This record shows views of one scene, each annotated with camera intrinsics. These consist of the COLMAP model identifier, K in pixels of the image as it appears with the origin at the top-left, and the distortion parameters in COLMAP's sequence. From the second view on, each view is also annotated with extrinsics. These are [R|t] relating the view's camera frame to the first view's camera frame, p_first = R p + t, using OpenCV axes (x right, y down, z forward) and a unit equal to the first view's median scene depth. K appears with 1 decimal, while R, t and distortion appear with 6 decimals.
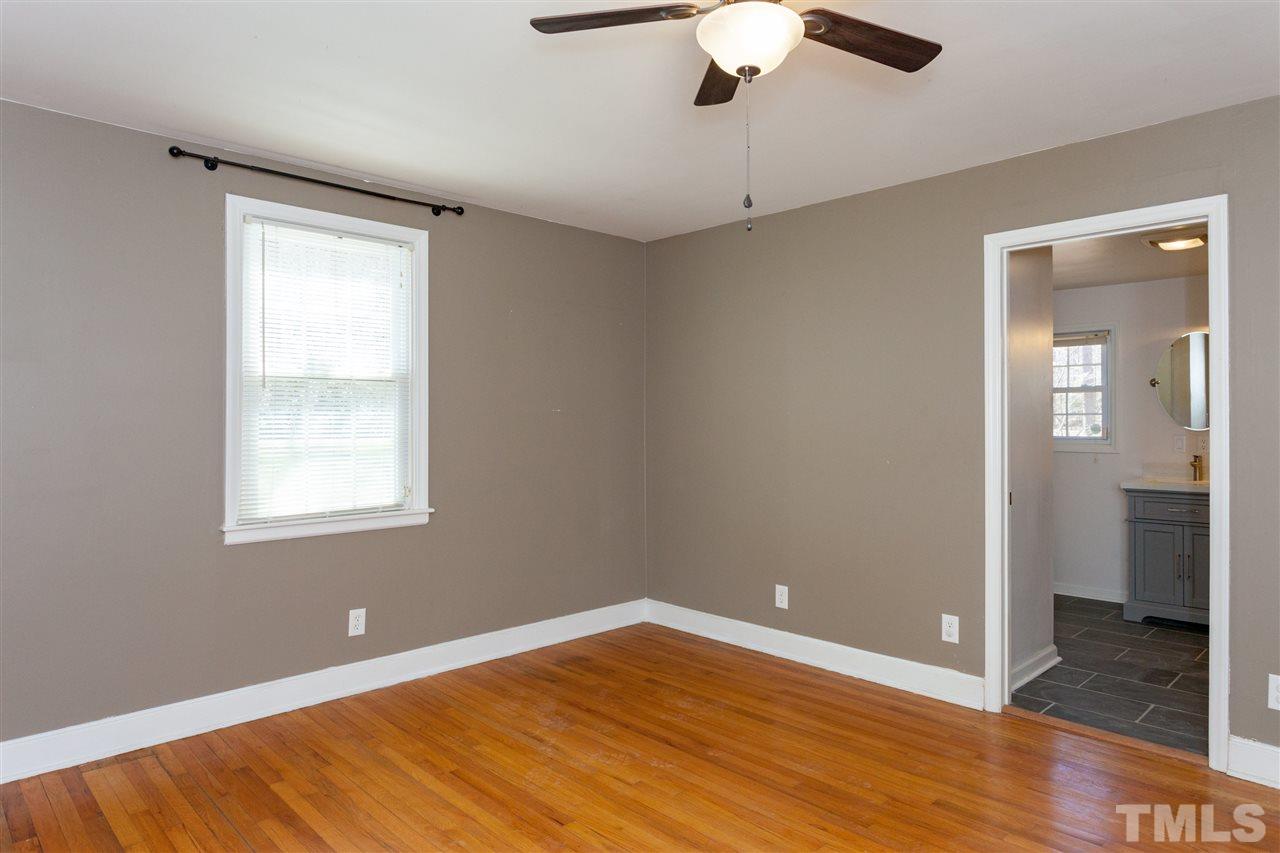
lens RADIAL K [[745.0, 0, 640.0], [0, 745.0, 426.5], [0, 0, 1]] dist [-0.003594, -0.000556]
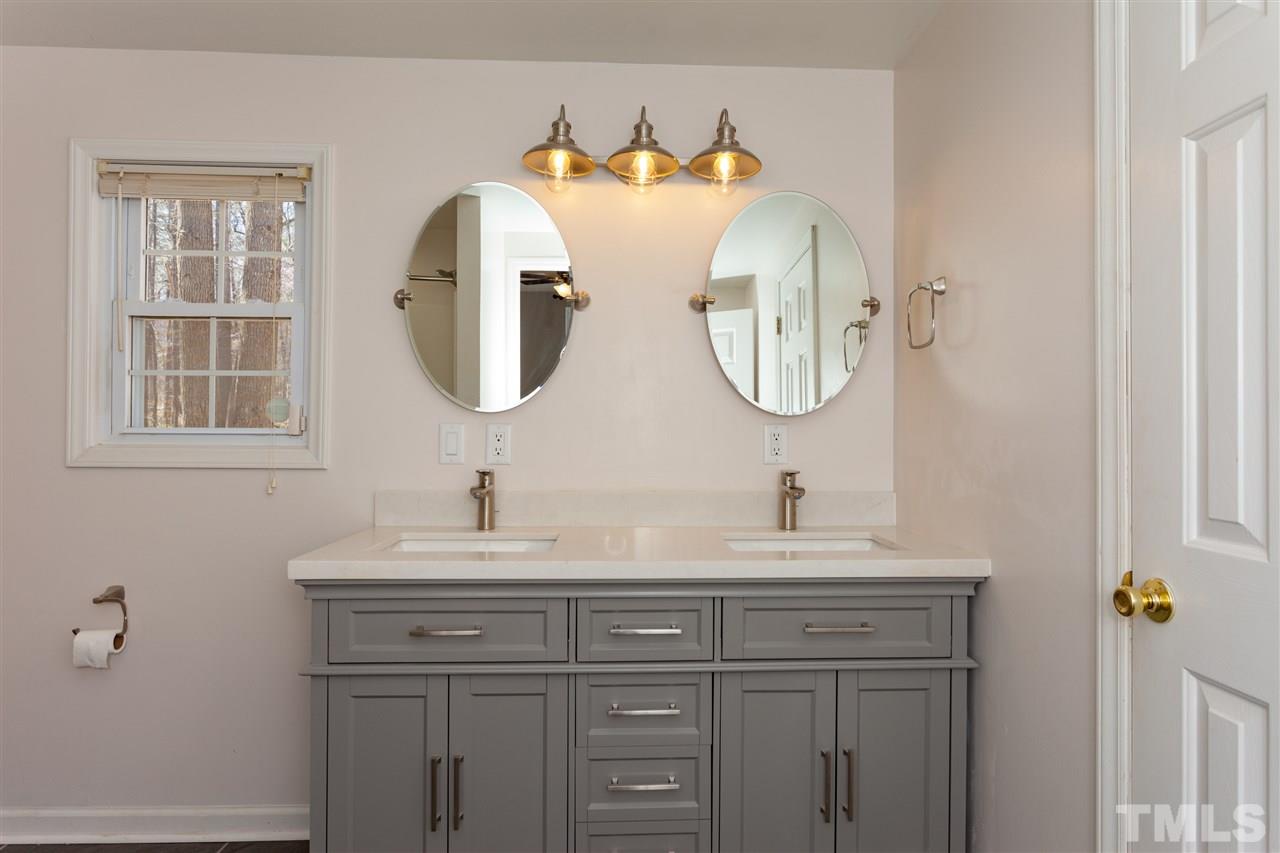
lens RADIAL K [[745.0, 0, 640.0], [0, 745.0, 426.5], [0, 0, 1]] dist [-0.003594, -0.000556]
pose [[0.685904, 0.004410, 0.727679, 0.504457], [0.000750, 0.999977, -0.006768, 0.017007], [-0.727691, 0.005188, 0.685885, 0.649203]]
